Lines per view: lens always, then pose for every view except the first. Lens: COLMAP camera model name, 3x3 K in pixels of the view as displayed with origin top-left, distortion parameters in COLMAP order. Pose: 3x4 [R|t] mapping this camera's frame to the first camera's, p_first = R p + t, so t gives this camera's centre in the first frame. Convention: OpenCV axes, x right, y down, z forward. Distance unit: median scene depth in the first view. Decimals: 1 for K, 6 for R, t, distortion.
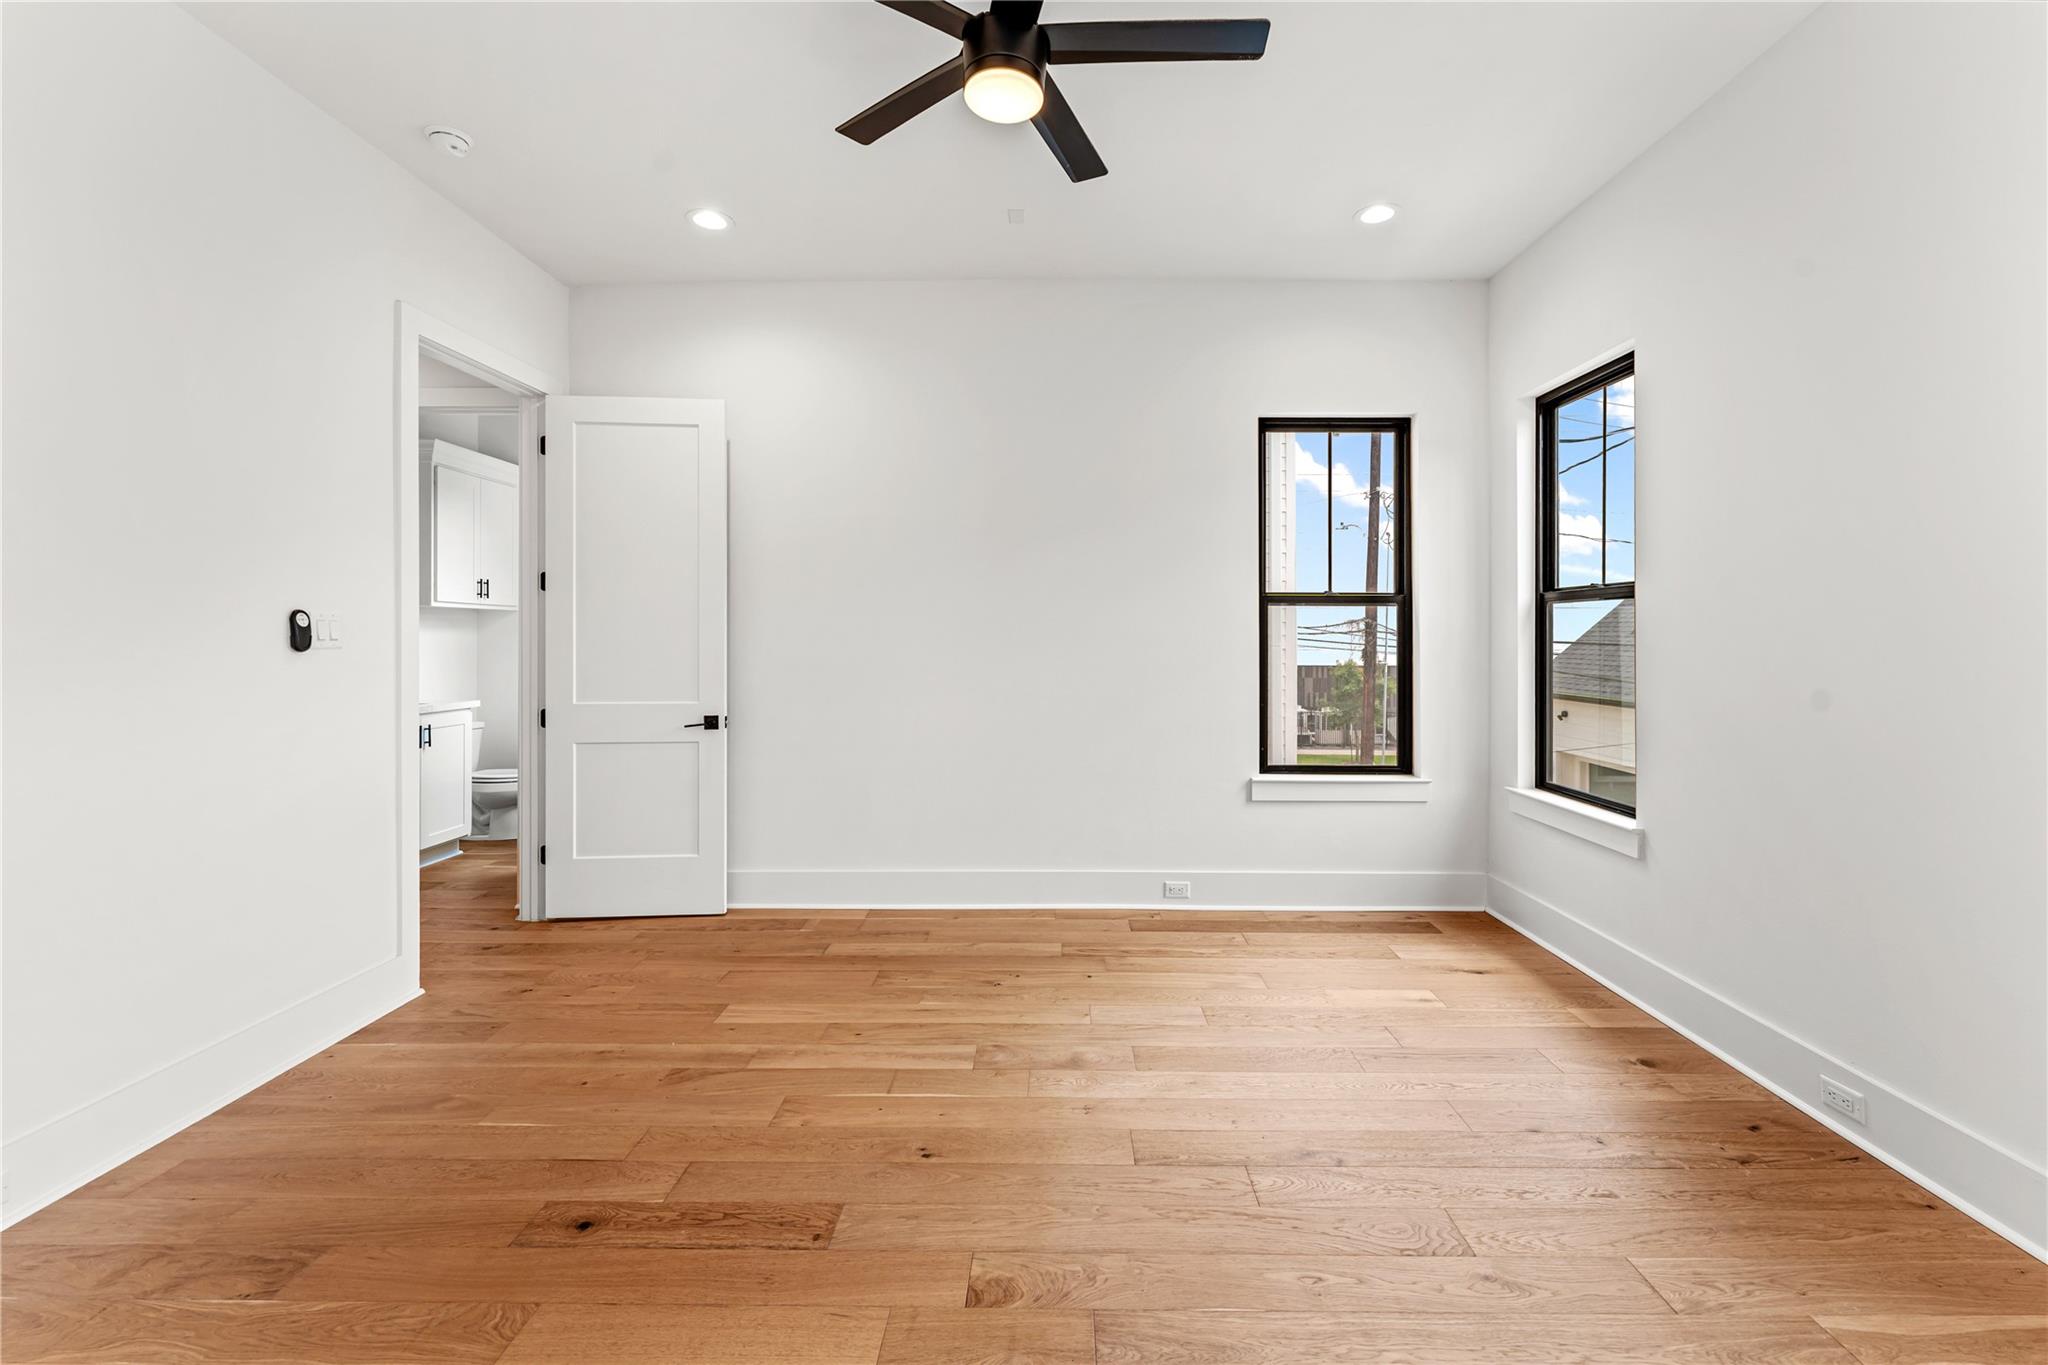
lens RADIAL K [[854.1, 0, 1058.6], [0, 854.1, 645.7], [0, 0, 1]] dist [0.000928, 0.000015]
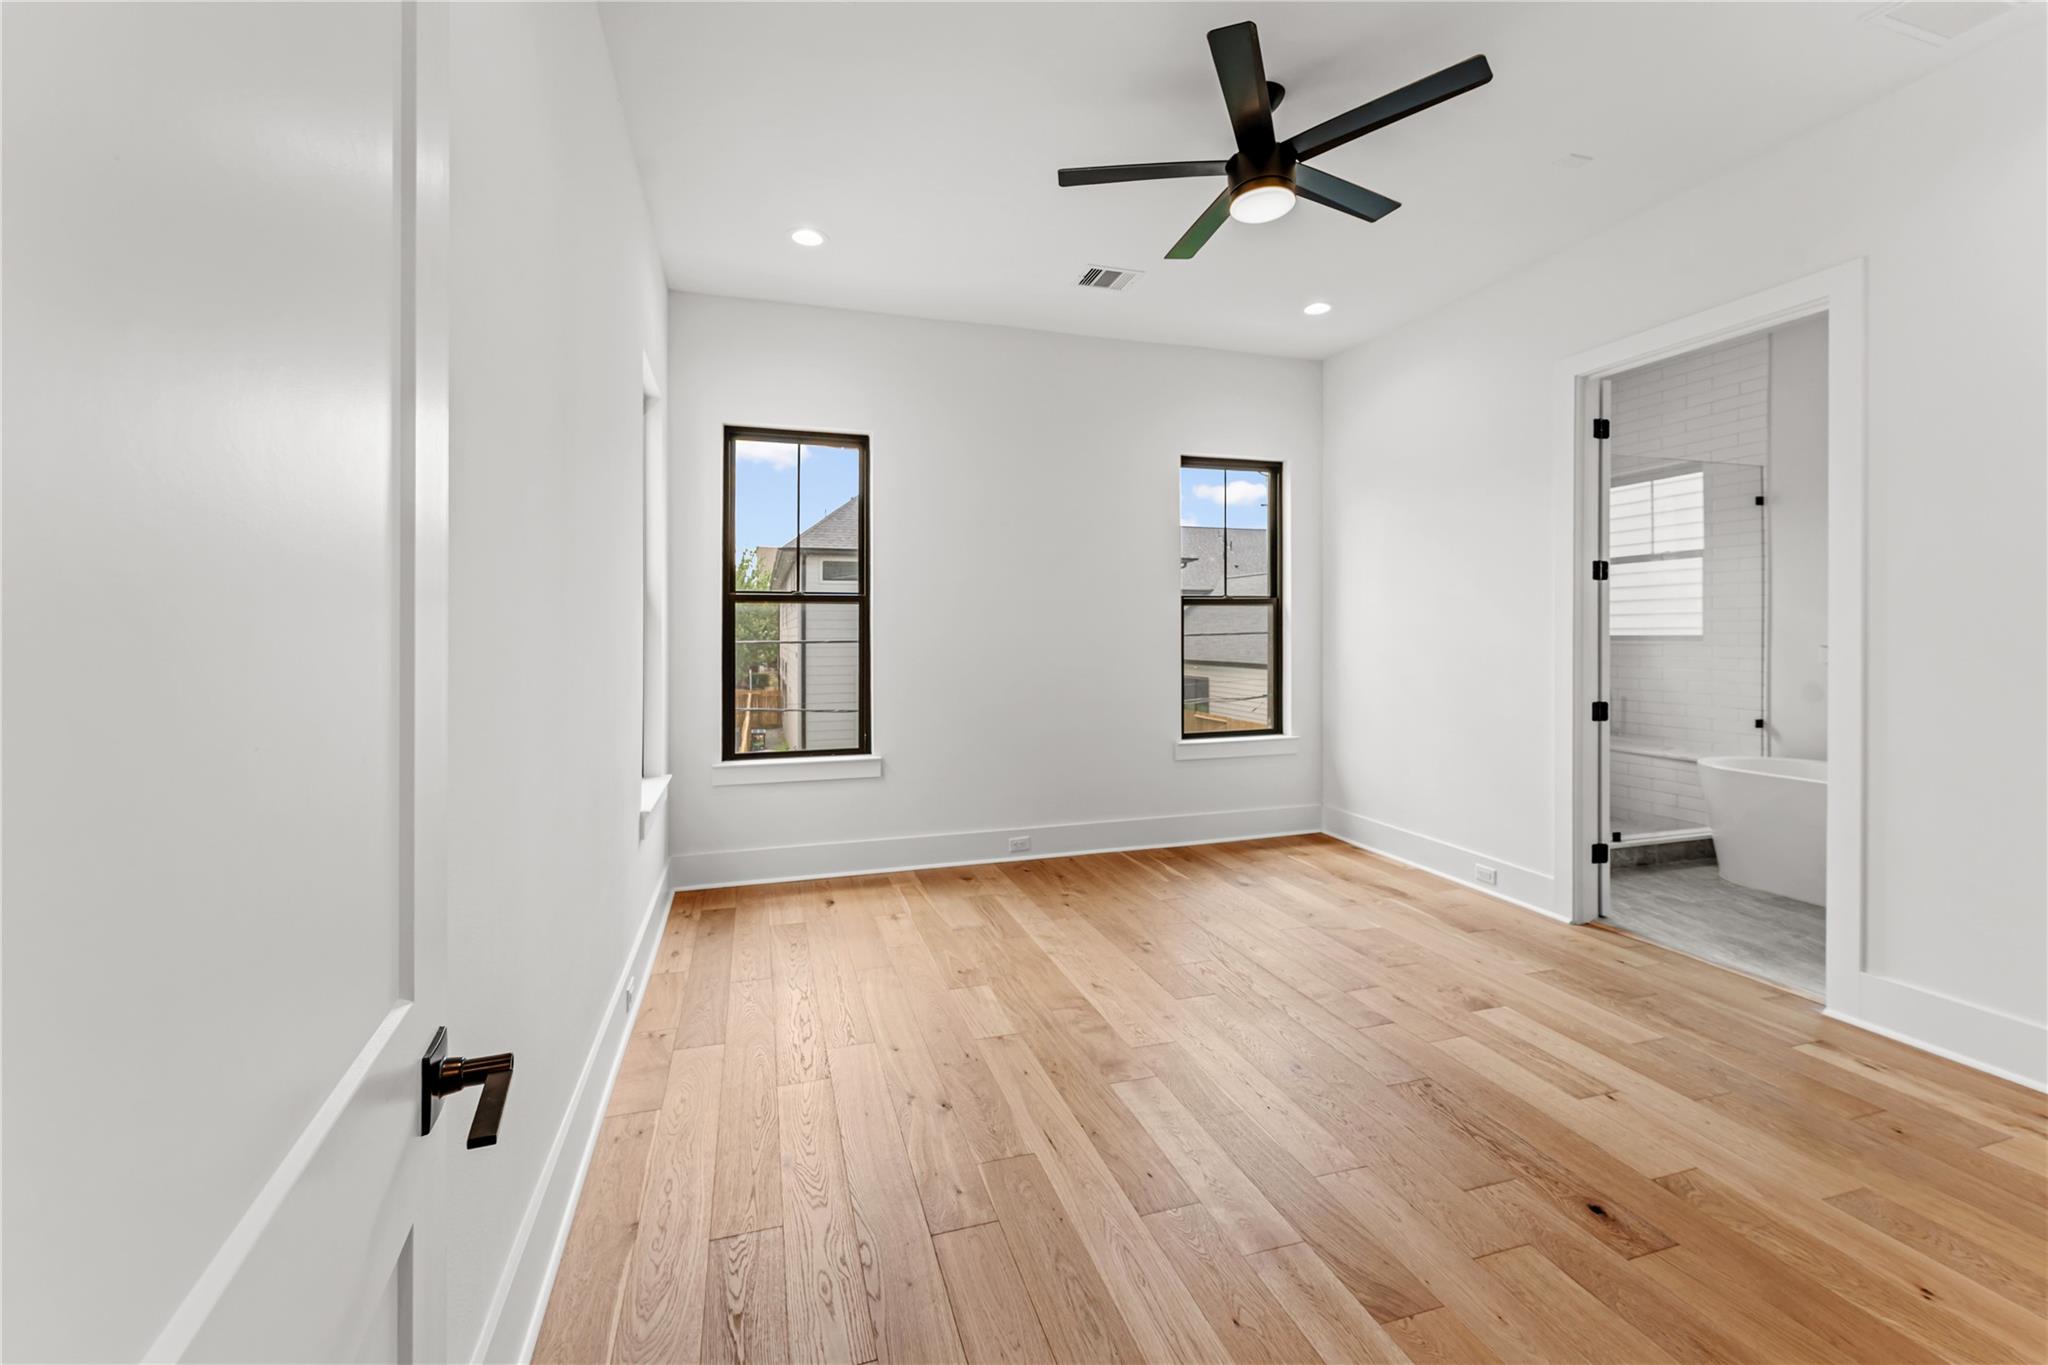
lens RADIAL K [[823.0, 0, 1020.5], [0, 823.0, 632.8], [0, 0, 1]] dist [-0.000291, -0.000065]
pose [[-0.298994, -0.001206, 0.954254, -0.895971], [0.008335, 0.999958, 0.003875, -0.011064], [-0.954219, 0.009112, -0.298971, 1.354079]]
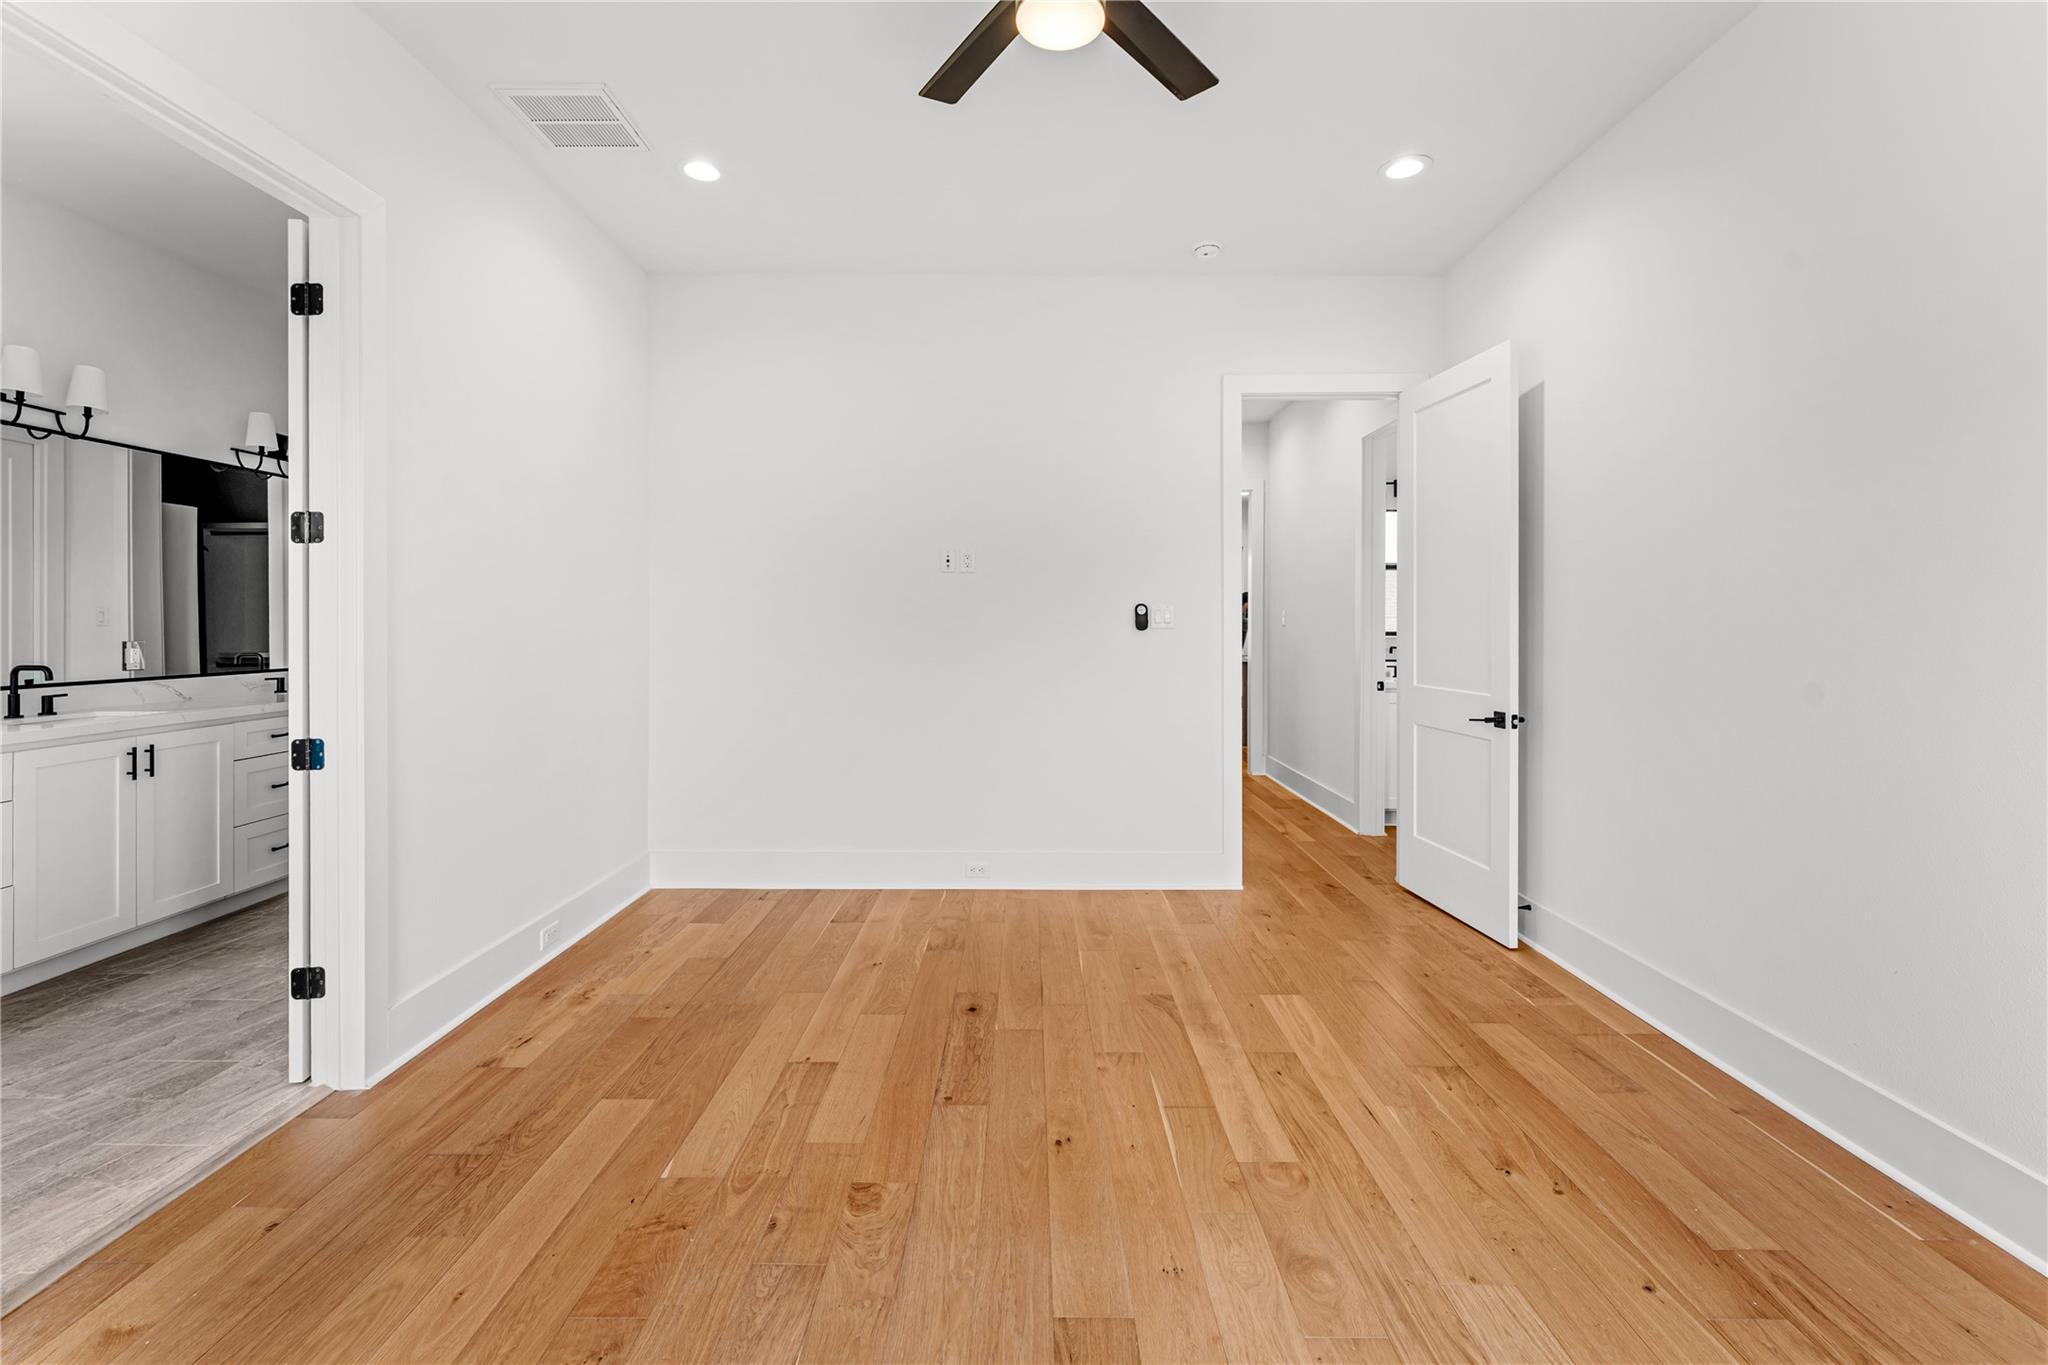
lens RADIAL K [[841.8, 0, 1016.5], [0, 841.8, 634.5], [0, 0, 1]] dist [0.000023, -0.000142]
pose [[-0.012797, 0.014018, -0.999820, 0.649147], [-0.007311, 0.999874, 0.014112, -0.006300], [0.999891, 0.007490, -0.012693, 0.762689]]
